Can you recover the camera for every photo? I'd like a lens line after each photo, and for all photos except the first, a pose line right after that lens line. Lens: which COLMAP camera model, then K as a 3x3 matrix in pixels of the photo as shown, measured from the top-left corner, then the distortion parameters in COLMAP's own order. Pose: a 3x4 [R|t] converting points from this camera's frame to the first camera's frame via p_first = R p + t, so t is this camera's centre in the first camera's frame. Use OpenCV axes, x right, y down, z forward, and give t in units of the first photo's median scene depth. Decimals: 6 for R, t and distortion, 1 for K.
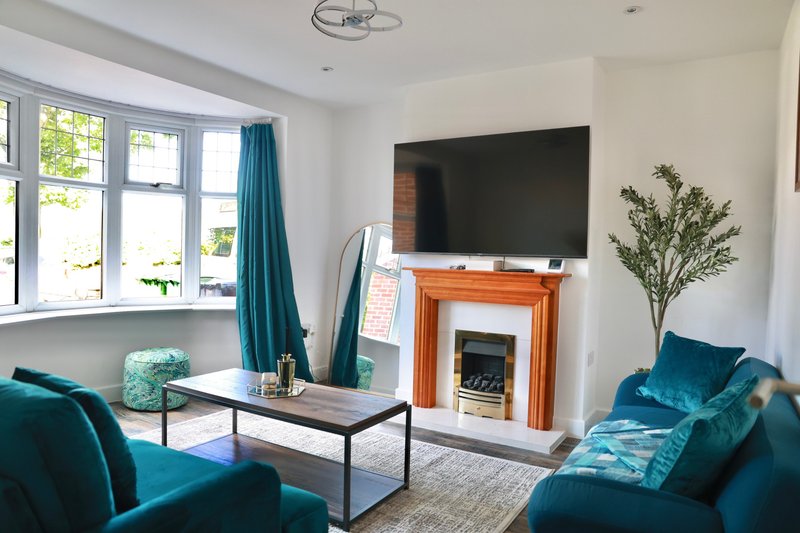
lens RADIAL K [[544.0, 0, 399.4], [0, 544.0, 268.6], [0, 0, 1]] dist [-0.001411, -0.000248]
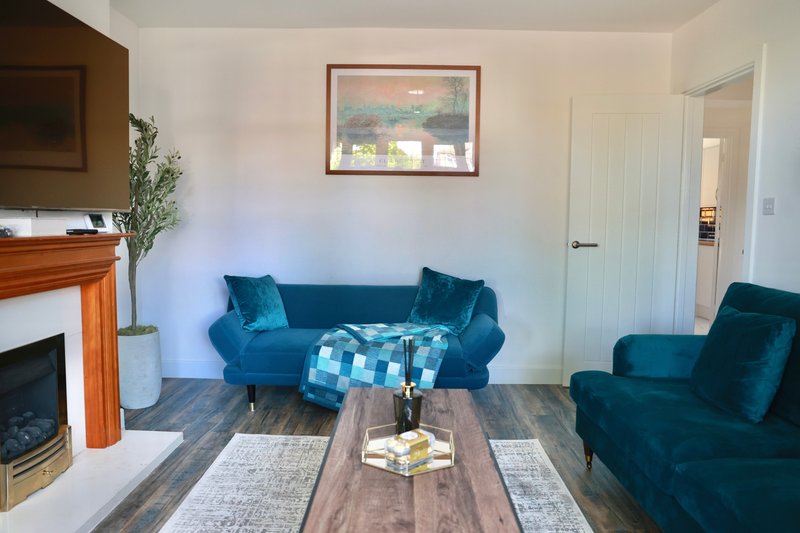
lens RADIAL K [[544.0, 0, 399.1], [0, 544.0, 265.6], [0, 0, 1]] dist [-0.001411, -0.000248]
pose [[-0.495095, -0.101507, 0.862889, -0.623721], [-0.007903, 0.993637, 0.112353, -0.037537], [-0.868803, 0.048806, -0.492747, 1.132691]]
